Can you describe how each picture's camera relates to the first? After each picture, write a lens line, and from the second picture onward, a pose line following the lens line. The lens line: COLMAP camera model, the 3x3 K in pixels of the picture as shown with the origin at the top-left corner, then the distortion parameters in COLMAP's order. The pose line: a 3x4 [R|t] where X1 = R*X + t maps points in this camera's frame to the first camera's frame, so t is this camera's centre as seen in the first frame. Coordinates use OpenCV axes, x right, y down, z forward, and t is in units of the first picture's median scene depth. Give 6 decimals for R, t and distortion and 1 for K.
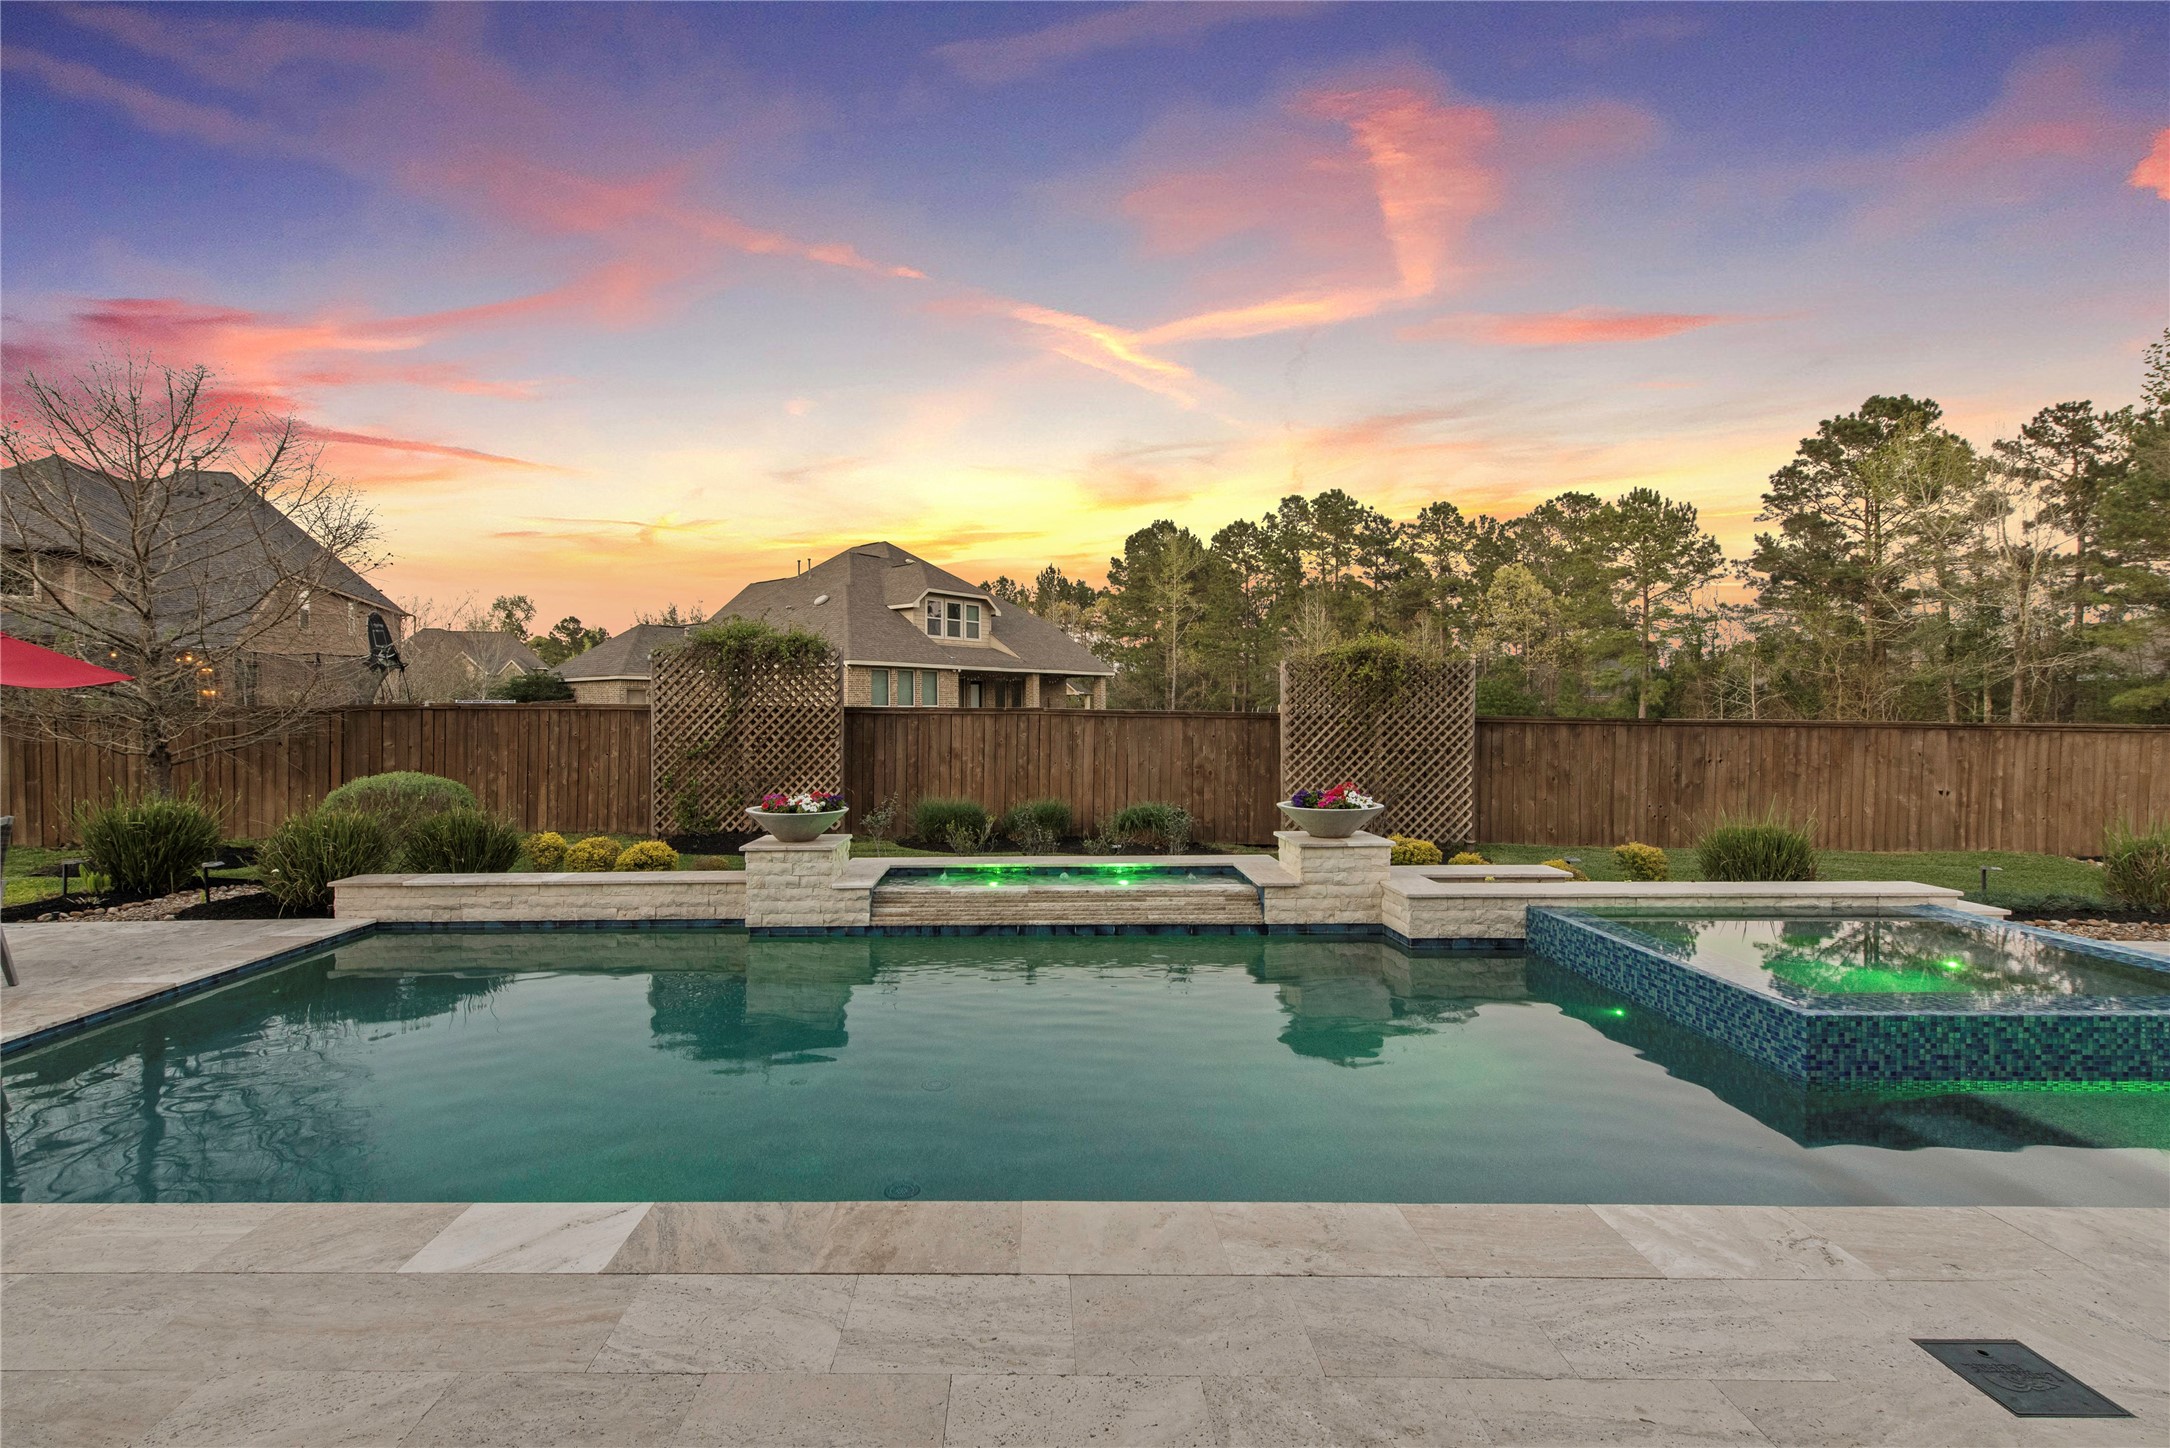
lens RADIAL K [[918.6, 0, 938.9], [0, 918.6, 720.5], [0, 0, 1]] dist [0.019153, -0.004994]
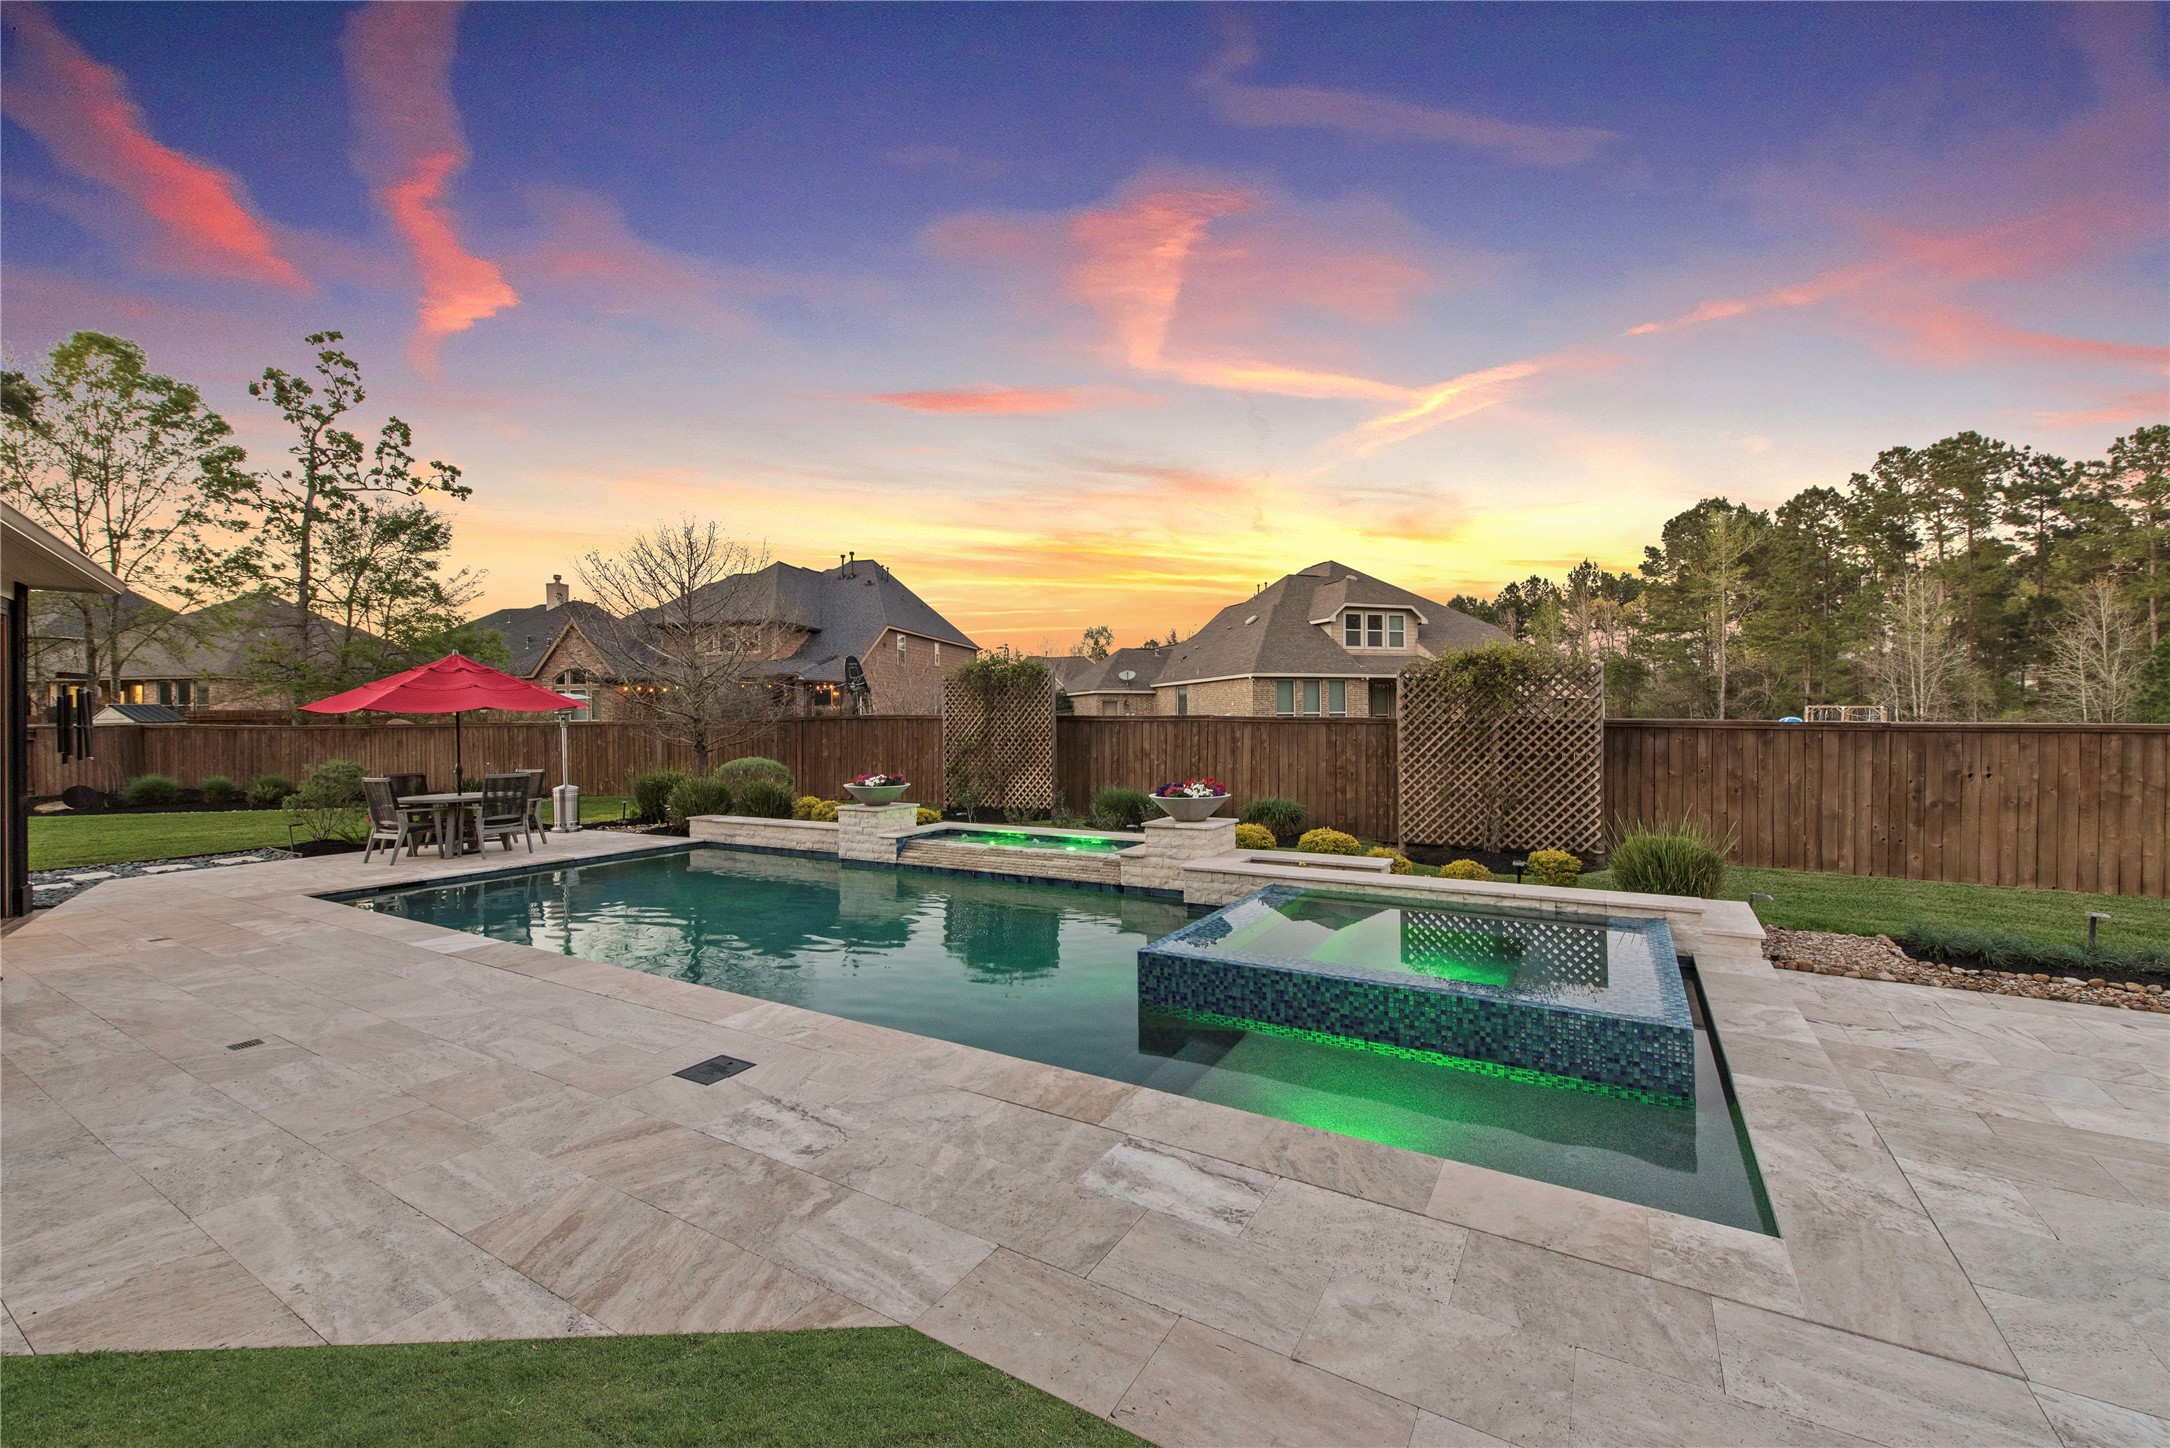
lens RADIAL K [[849.1, 0, 1093.2], [0, 849.1, 717.8], [0, 0, 1]] dist [0.012521, -0.000216]
pose [[0.867538, -0.006012, -0.497335, 0.543085], [0.001444, 0.999953, -0.009569, -0.000172], [0.497369, 0.007584, 0.867506, -0.027145]]
